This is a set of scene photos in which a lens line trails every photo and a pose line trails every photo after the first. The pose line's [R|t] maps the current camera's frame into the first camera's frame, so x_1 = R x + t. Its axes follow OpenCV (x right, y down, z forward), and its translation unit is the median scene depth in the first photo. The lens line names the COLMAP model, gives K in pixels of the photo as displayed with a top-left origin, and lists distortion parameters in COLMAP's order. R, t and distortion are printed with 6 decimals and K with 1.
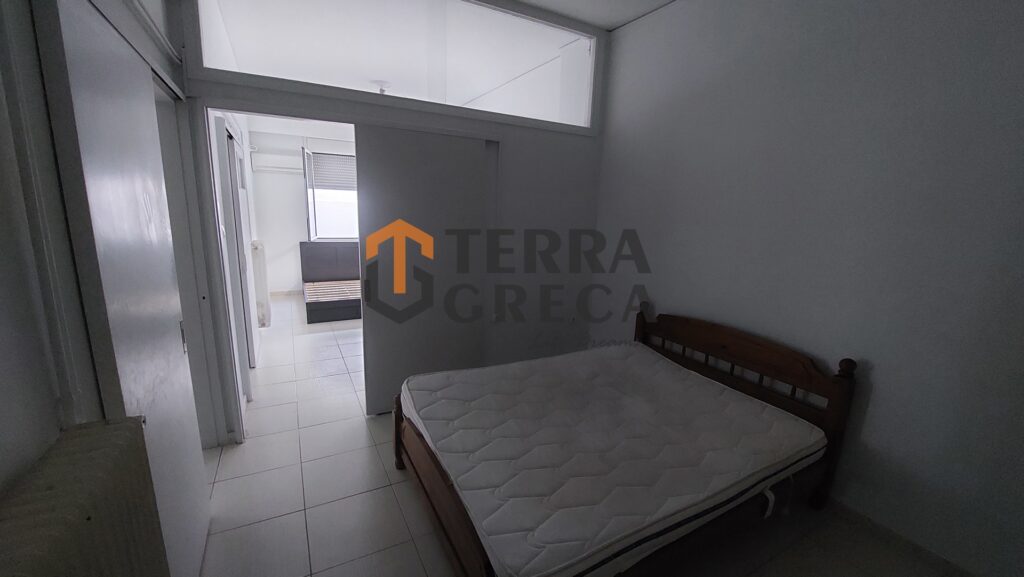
lens RADIAL K [[408.8, 0, 507.2], [0, 408.8, 291.1], [0, 0, 1]] dist [-0.019091, 0.000010]
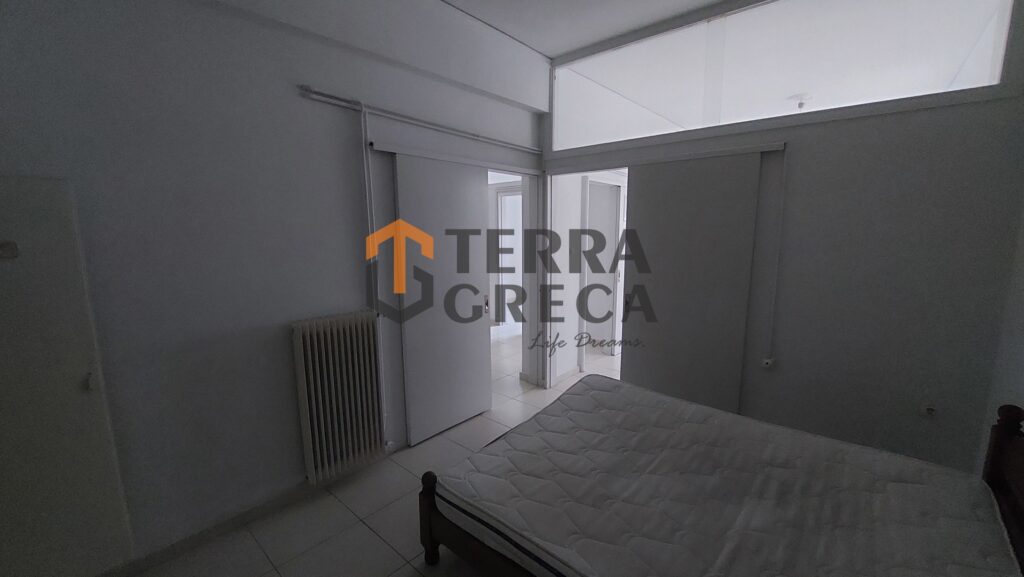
lens RADIAL K [[408.8, 0, 518.2], [0, 408.8, 294.3], [0, 0, 1]] dist [-0.019091, 0.000010]
pose [[0.343067, 0.112879, -0.932504, 0.804021], [-0.166484, 0.984342, 0.057904, -0.054872], [0.924439, 0.135382, 0.356488, 0.349289]]
